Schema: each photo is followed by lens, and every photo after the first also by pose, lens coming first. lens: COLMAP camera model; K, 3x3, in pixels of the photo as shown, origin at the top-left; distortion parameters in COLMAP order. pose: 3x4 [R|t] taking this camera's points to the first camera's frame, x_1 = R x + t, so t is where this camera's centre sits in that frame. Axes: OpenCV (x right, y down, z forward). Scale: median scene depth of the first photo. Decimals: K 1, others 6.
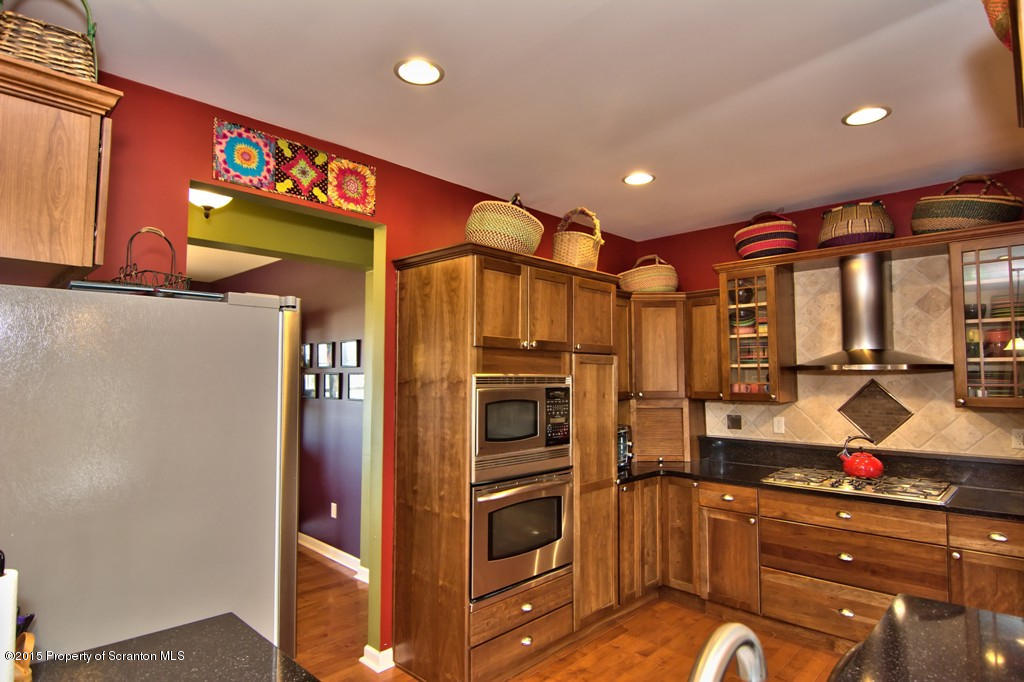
lens RADIAL K [[558.6, 0, 513.6], [0, 558.6, 346.3], [0, 0, 1]] dist [-0.004841, -0.002491]
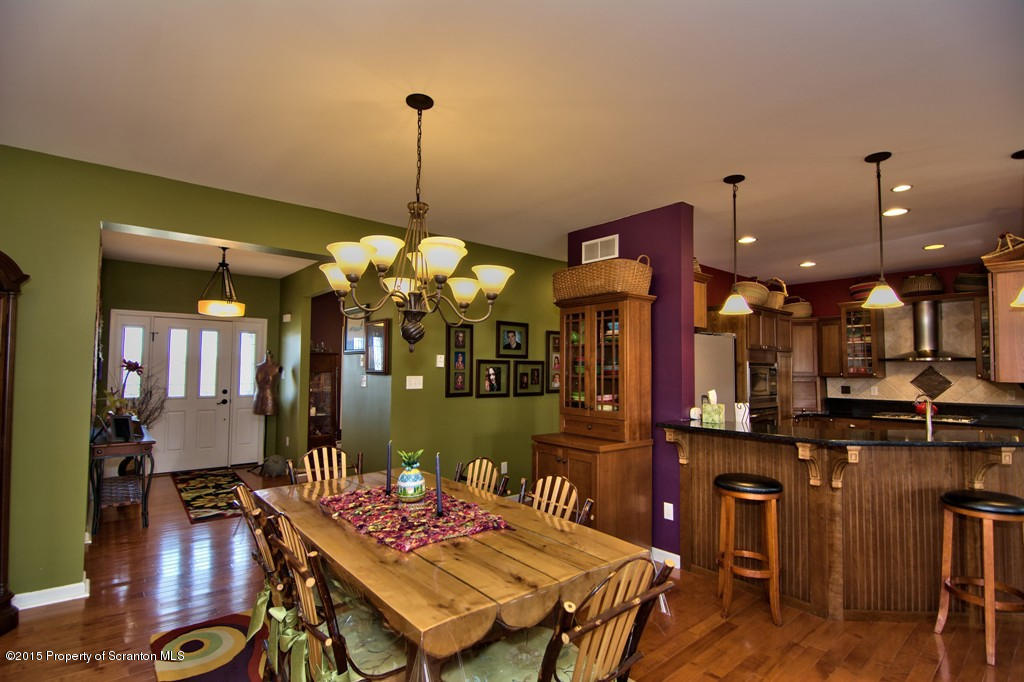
lens RADIAL K [[488.1, 0, 508.6], [0, 488.1, 342.9], [0, 0, 1]] dist [-0.010255, -0.007627]
pose [[0.994120, 0.001499, -0.108274, -0.630941], [-0.001313, 0.999998, 0.001792, -0.020124], [0.108276, -0.001639, 0.994120, -0.817901]]
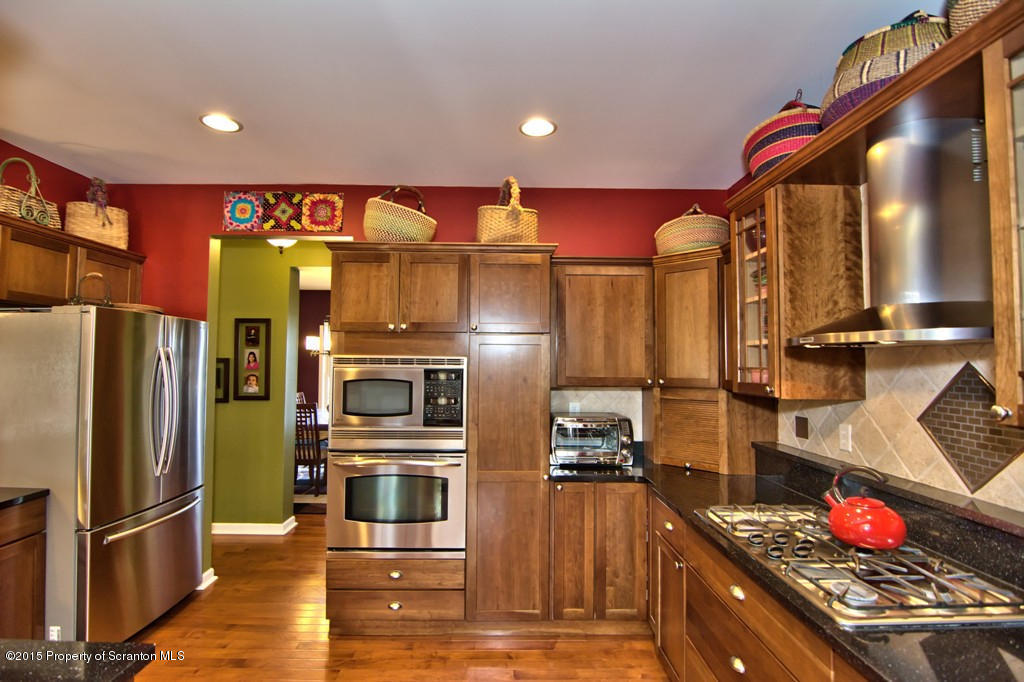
lens RADIAL K [[488.1, 0, 512.5], [0, 488.1, 345.5], [0, 0, 1]] dist [-0.010255, -0.007627]
pose [[0.711294, -0.021074, -0.702578, 0.690734], [0.032299, 0.999475, 0.002720, 0.029706], [0.702152, -0.024627, 0.711601, 0.416435]]
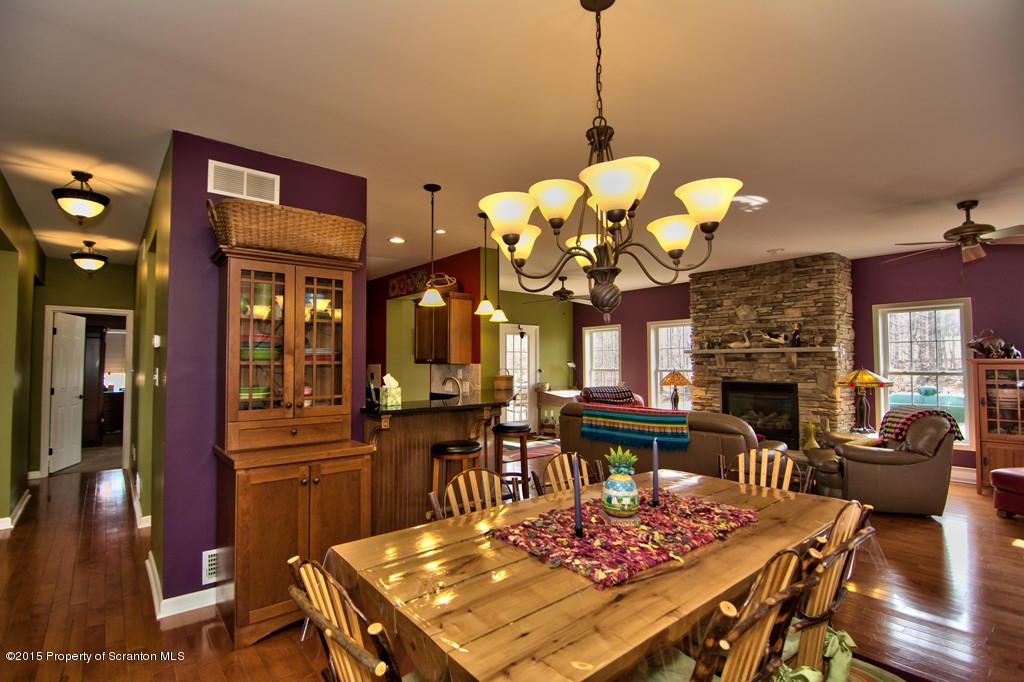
lens RADIAL K [[488.1, 0, 507.2], [0, 488.1, 343.0], [0, 0, 1]] dist [-0.010255, -0.007627]
pose [[0.108680, 0.038877, 0.993316, -1.335380], [-0.051330, 0.998121, -0.033449, 0.035656], [-0.992751, -0.047351, 0.110472, -0.134516]]
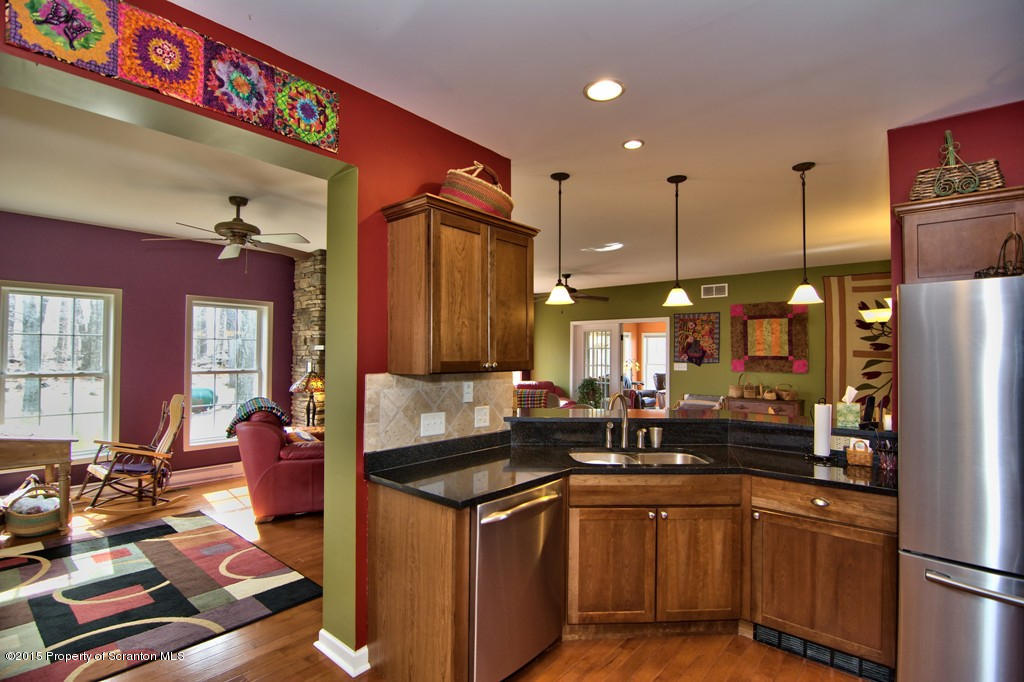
lens RADIAL K [[488.1, 0, 510.6], [0, 488.1, 345.0], [0, 0, 1]] dist [-0.010255, -0.007627]
pose [[-0.998439, -0.011343, -0.054690, 0.299752], [-0.007291, 0.997251, -0.073734, 0.073191], [0.055376, -0.073220, -0.995777, 1.016039]]
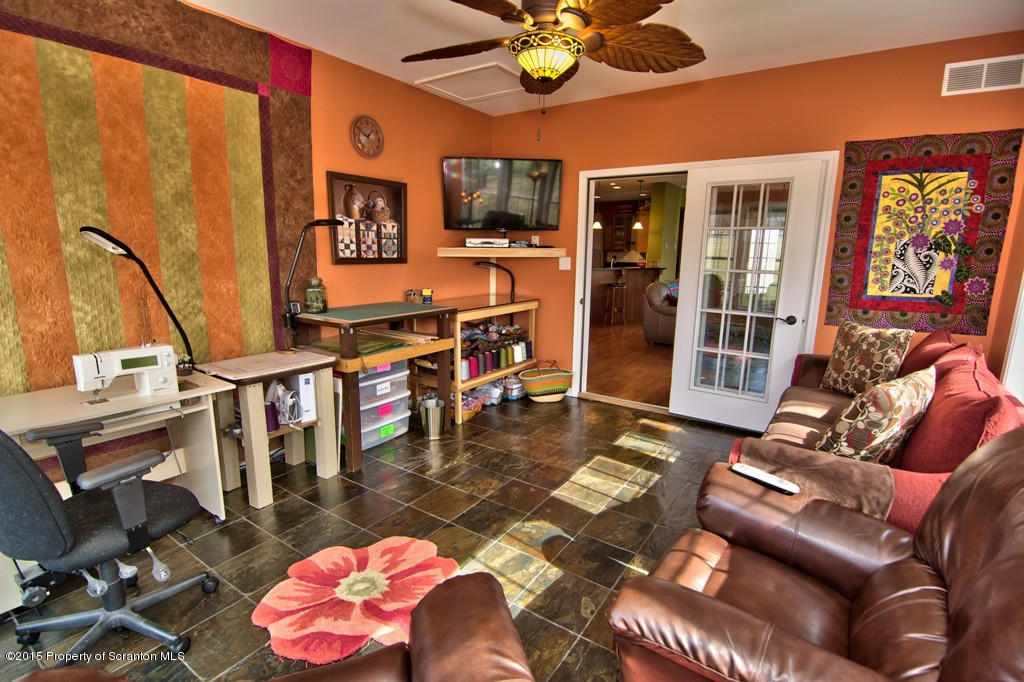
lens RADIAL K [[488.1, 0, 512.0], [0, 488.1, 342.8], [0, 0, 1]] dist [-0.010255, -0.007627]
pose [[0.985818, -0.018677, 0.166777, -1.037104], [-0.022244, 0.970477, 0.240166, -0.098247], [-0.166339, -0.240469, 0.956298, -2.662893]]
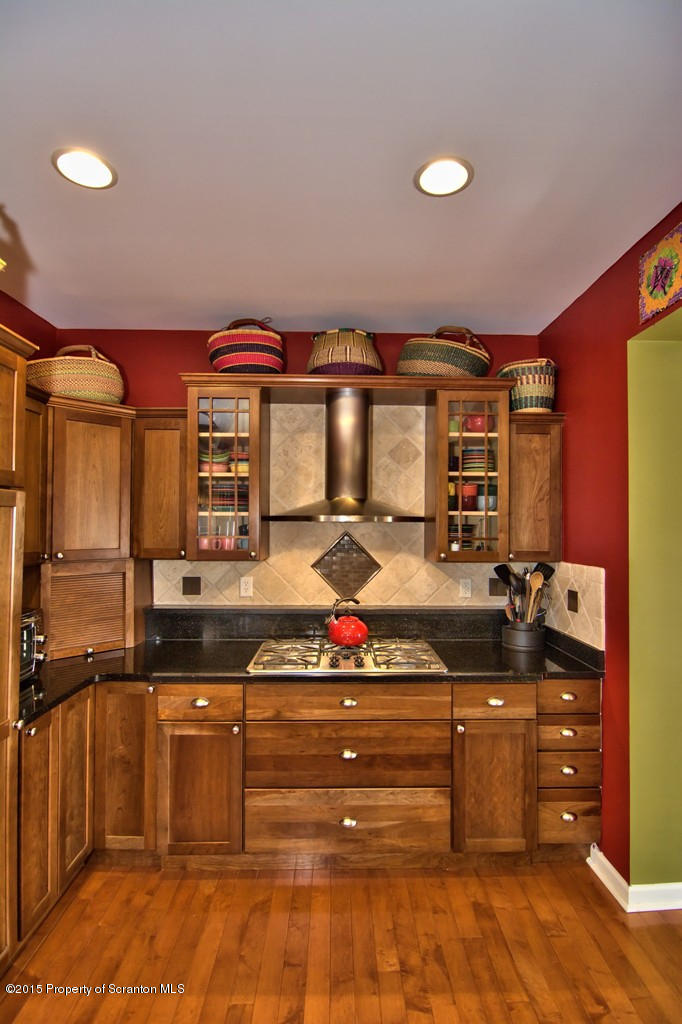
lens RADIAL K [[488.1, 0, 341.3], [0, 488.1, 513.1], [0, 0, 1]] dist [-0.010255, -0.007627]
pose [[0.704420, 0.020554, 0.709486, 0.071278], [-0.046267, 0.998784, 0.017002, 0.016433], [-0.708274, -0.044802, 0.704514, 0.463519]]
